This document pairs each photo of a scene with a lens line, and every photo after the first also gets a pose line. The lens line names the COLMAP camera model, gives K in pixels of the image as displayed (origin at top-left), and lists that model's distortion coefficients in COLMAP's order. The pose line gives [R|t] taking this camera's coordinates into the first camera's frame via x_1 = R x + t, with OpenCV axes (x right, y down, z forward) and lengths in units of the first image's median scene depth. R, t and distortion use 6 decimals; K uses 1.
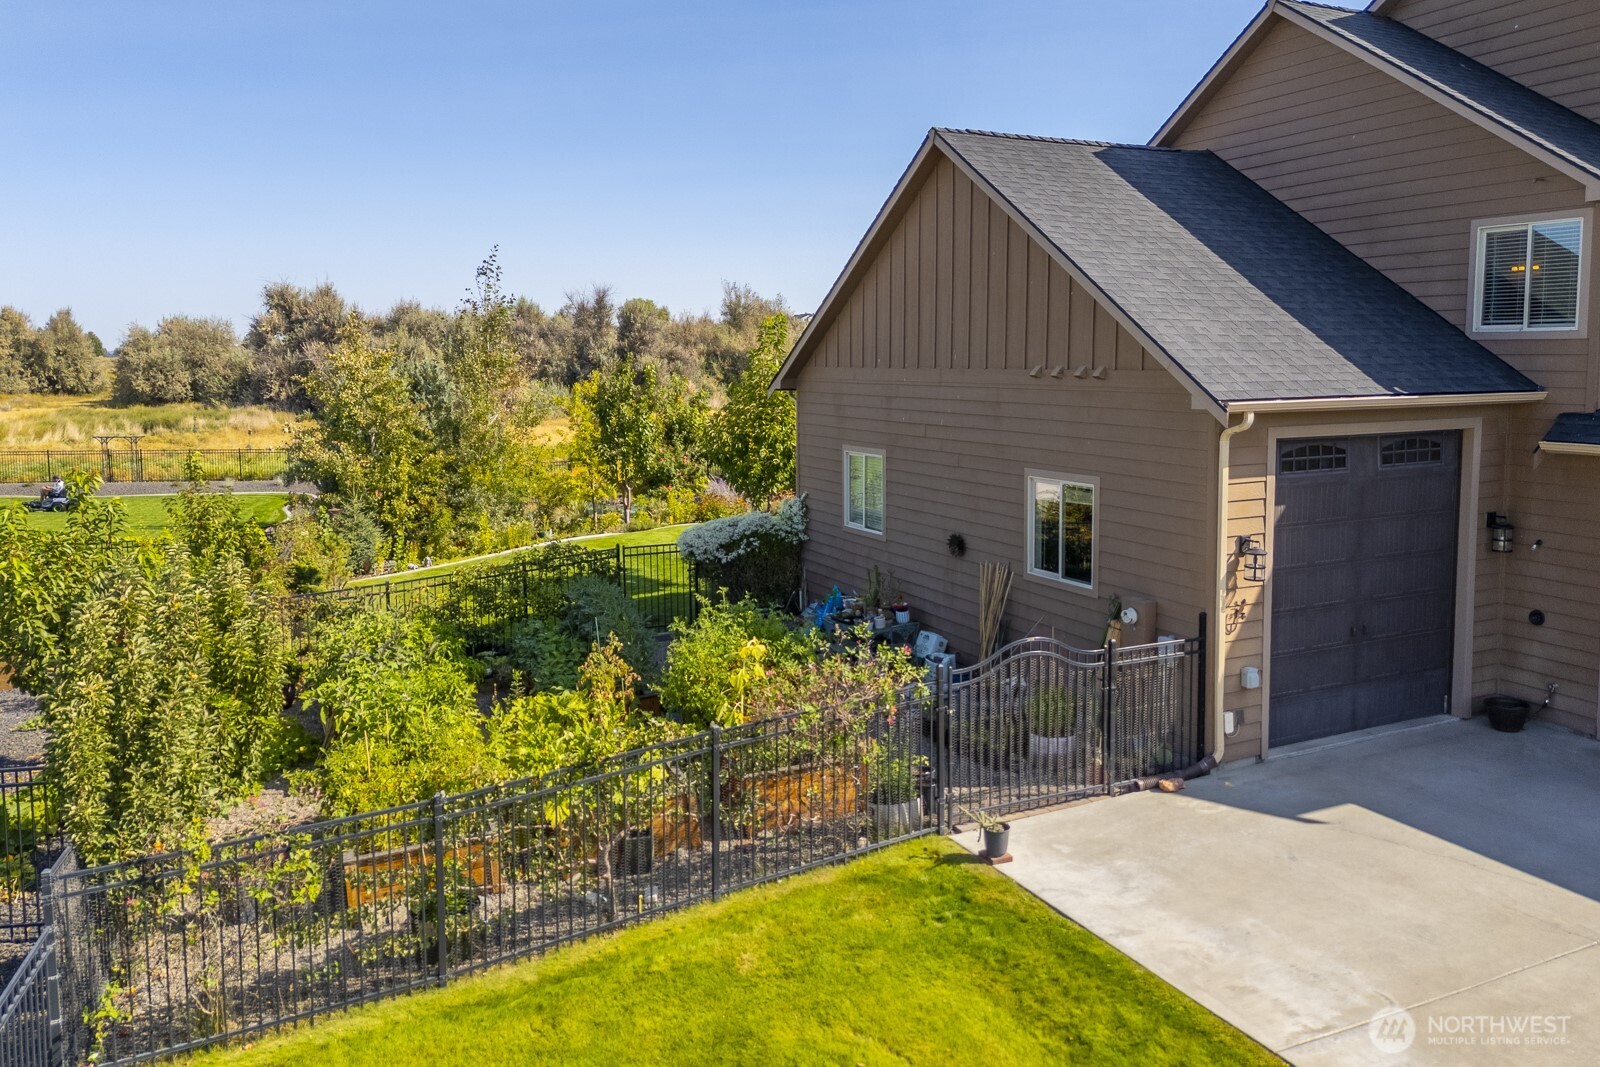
lens RADIAL K [[1159.4, 0, 800.0], [0, 1159.4, 533.5], [0, 0, 1]] dist [0.119663, -0.000298]
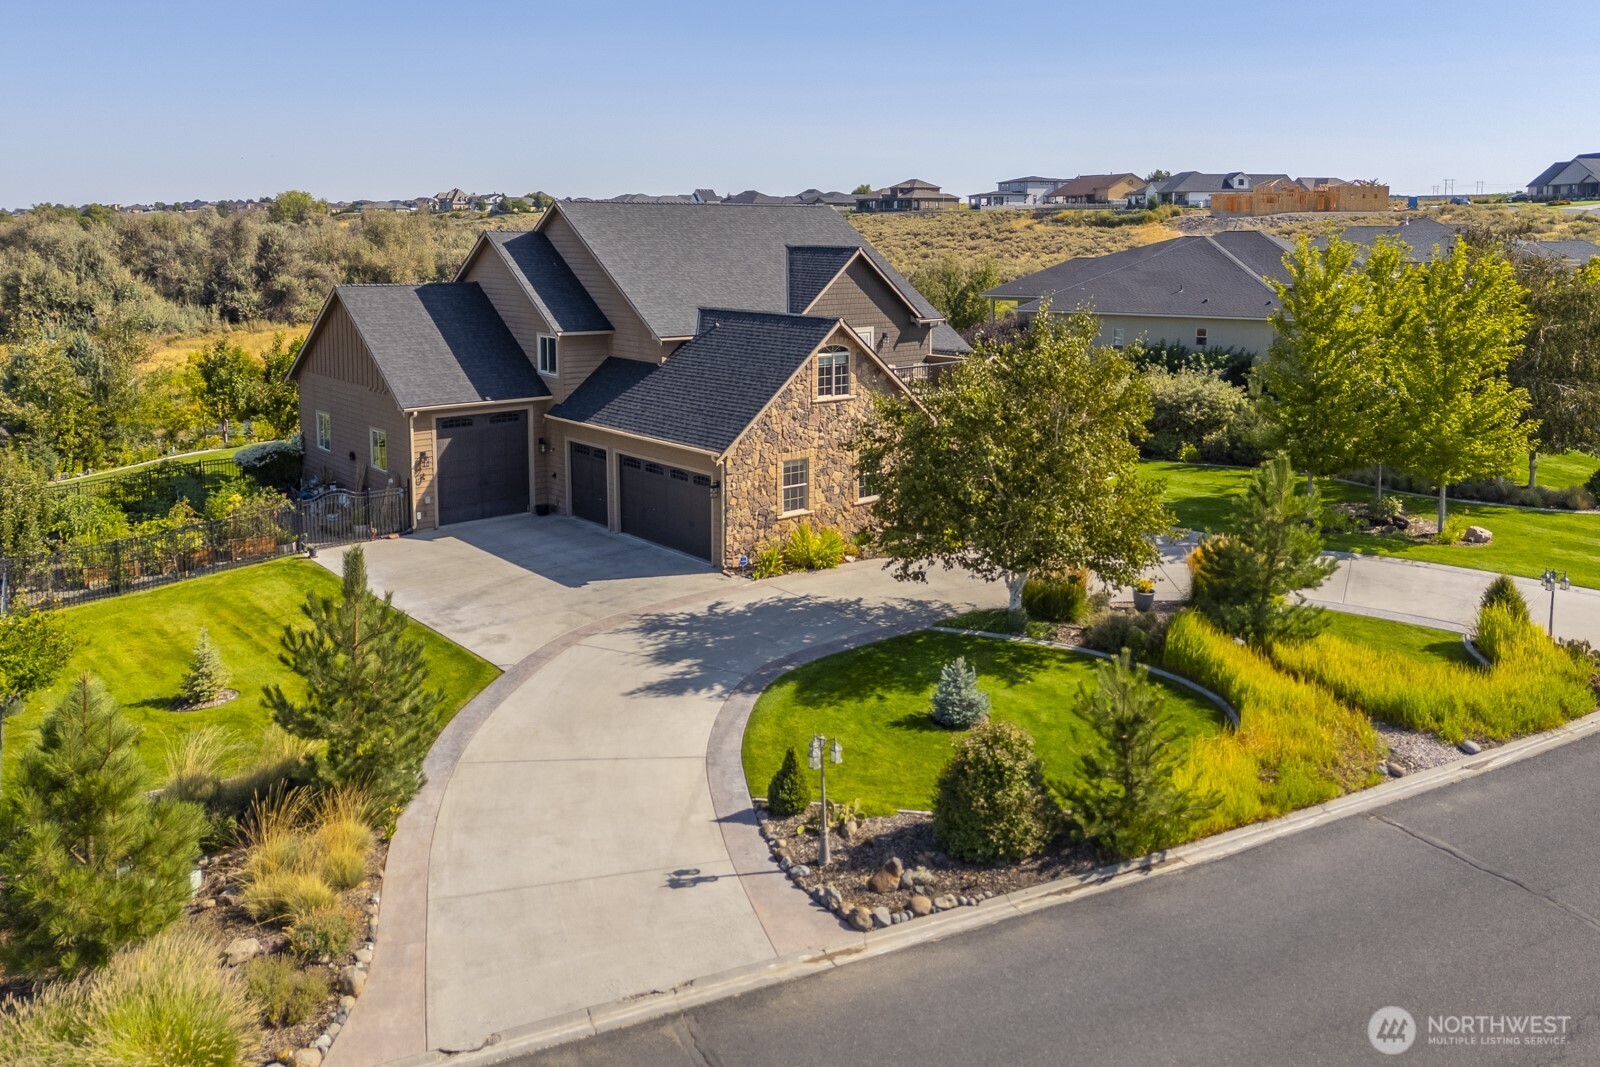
lens RADIAL K [[1172.5, 0, 798.6], [0, 1172.5, 400.7], [0, 0, 1]] dist [0.037954, 0.001979]
pose [[0.966882, -0.023389, 0.254150, 0.231671], [0.027844, 0.999515, -0.013945, -0.025176], [-0.253701, 0.020560, 0.967064, -0.893095]]
